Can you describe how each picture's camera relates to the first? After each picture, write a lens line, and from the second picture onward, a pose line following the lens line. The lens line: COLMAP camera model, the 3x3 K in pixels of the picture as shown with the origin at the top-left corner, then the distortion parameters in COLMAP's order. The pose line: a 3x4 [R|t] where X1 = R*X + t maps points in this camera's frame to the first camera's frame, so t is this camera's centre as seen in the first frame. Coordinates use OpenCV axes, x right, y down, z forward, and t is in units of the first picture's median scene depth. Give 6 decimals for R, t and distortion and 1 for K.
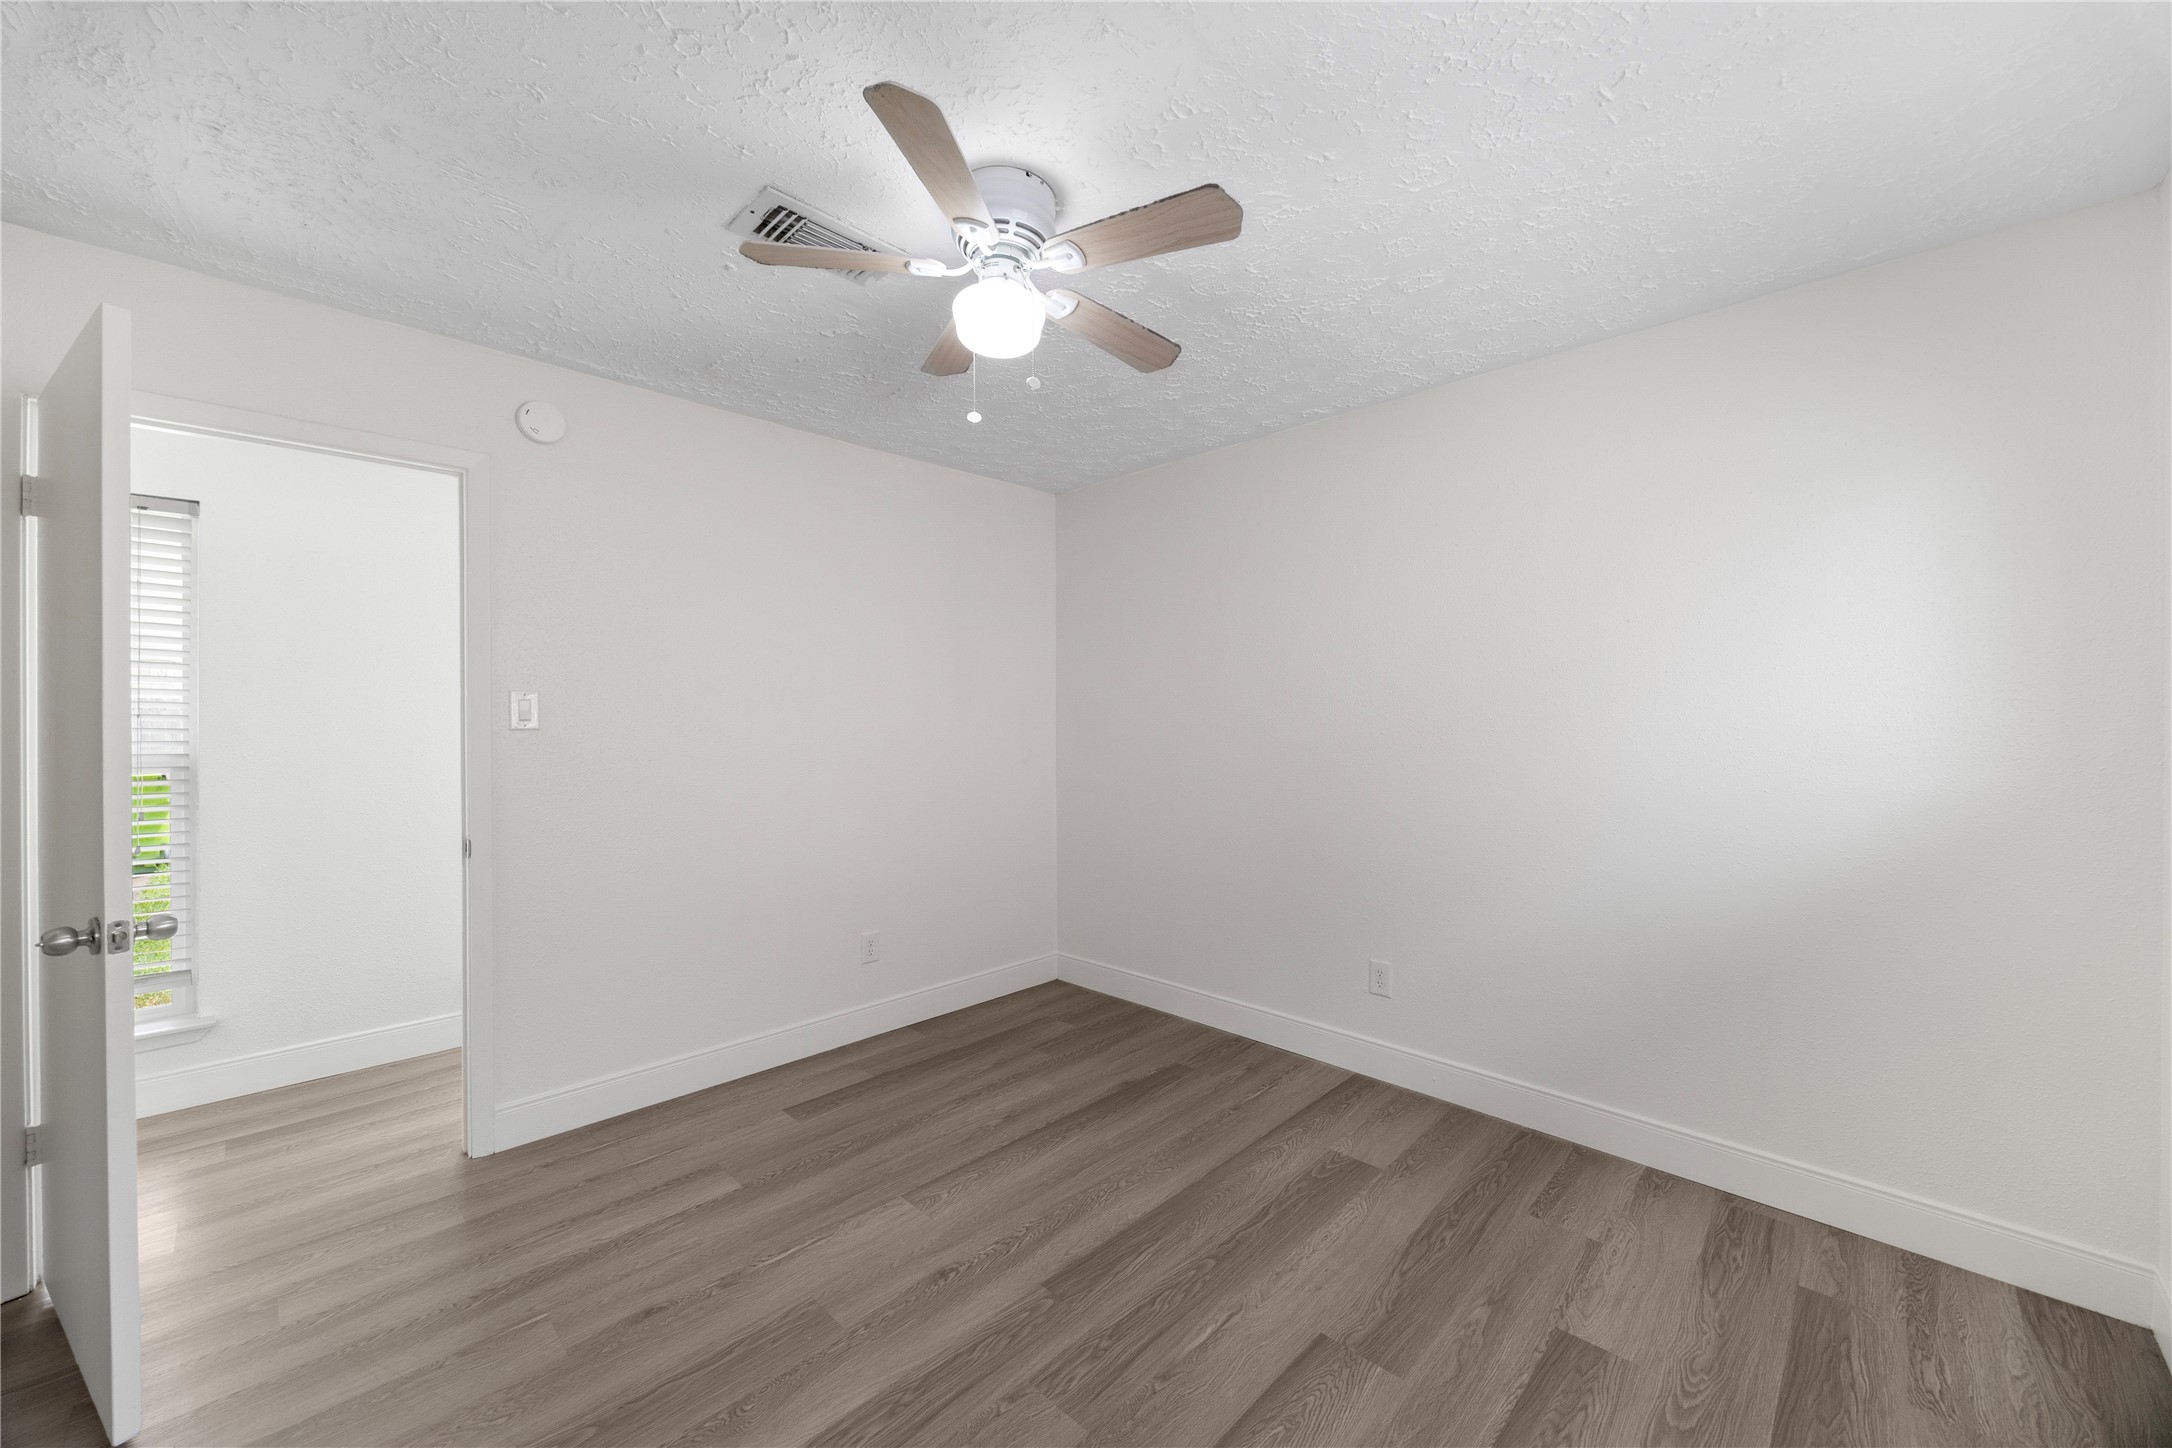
lens RADIAL K [[825.5, 0, 1080.0], [0, 825.5, 724.6], [0, 0, 1]] dist [0.002204, -0.000029]
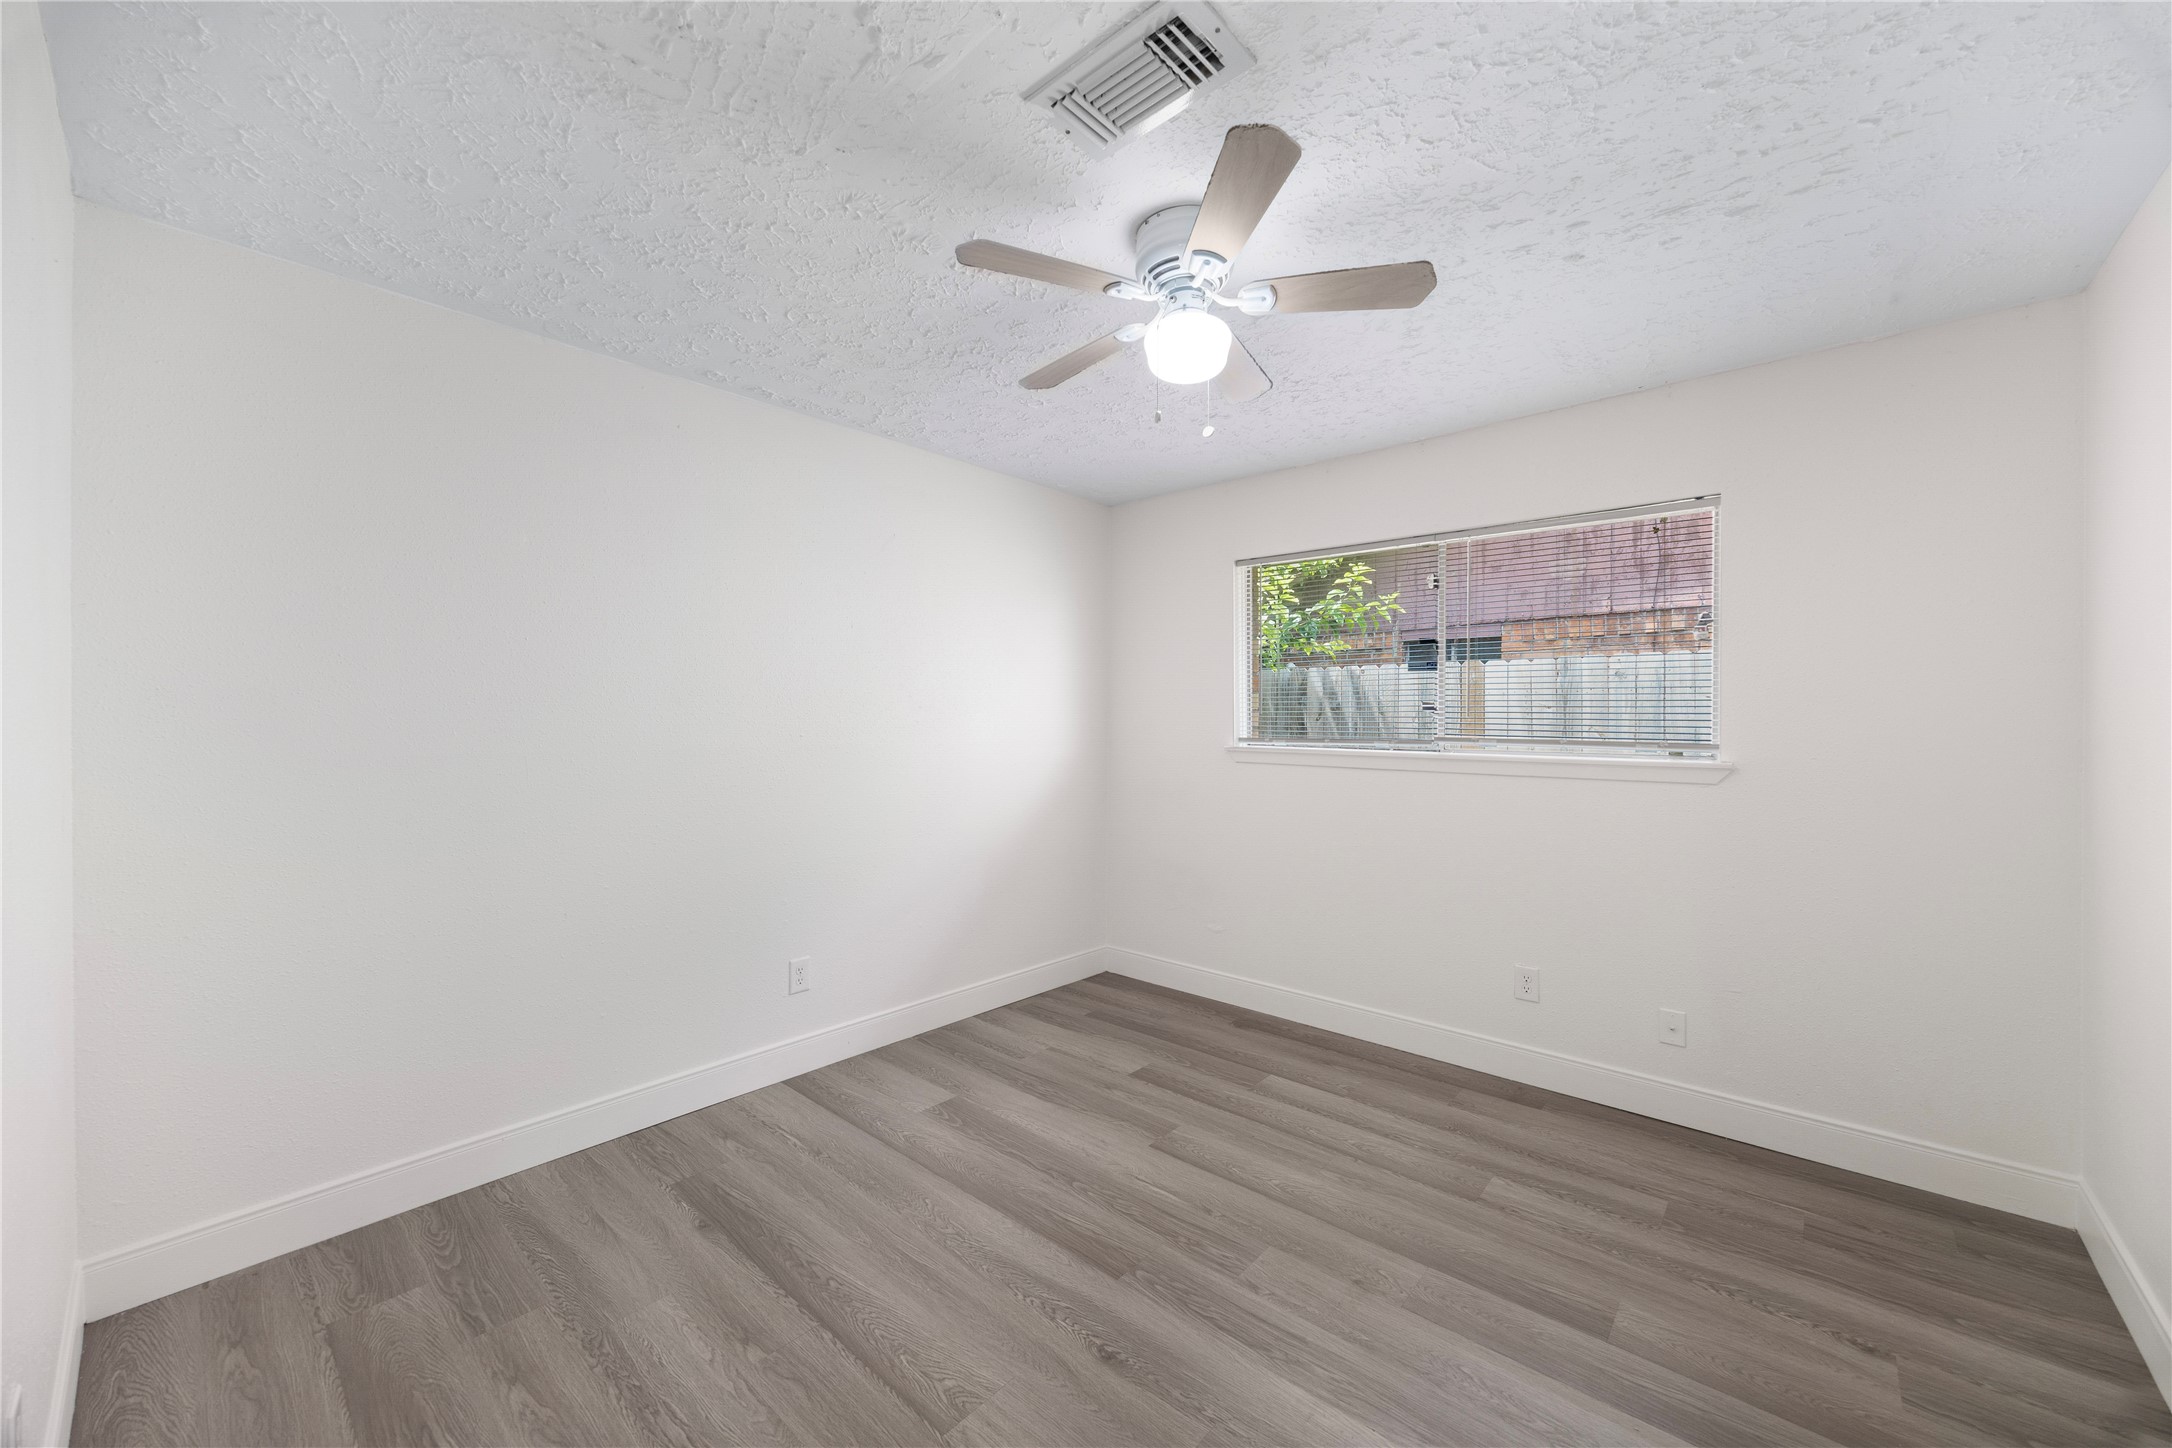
lens RADIAL K [[825.5, 0, 1107.8], [0, 825.5, 735.2], [0, 0, 1]] dist [0.002204, -0.000029]
pose [[-0.070940, -0.016413, 0.997346, -0.880242], [0.000910, 0.999863, 0.016519, -0.003581], [-0.997480, 0.002079, -0.070916, 0.913139]]
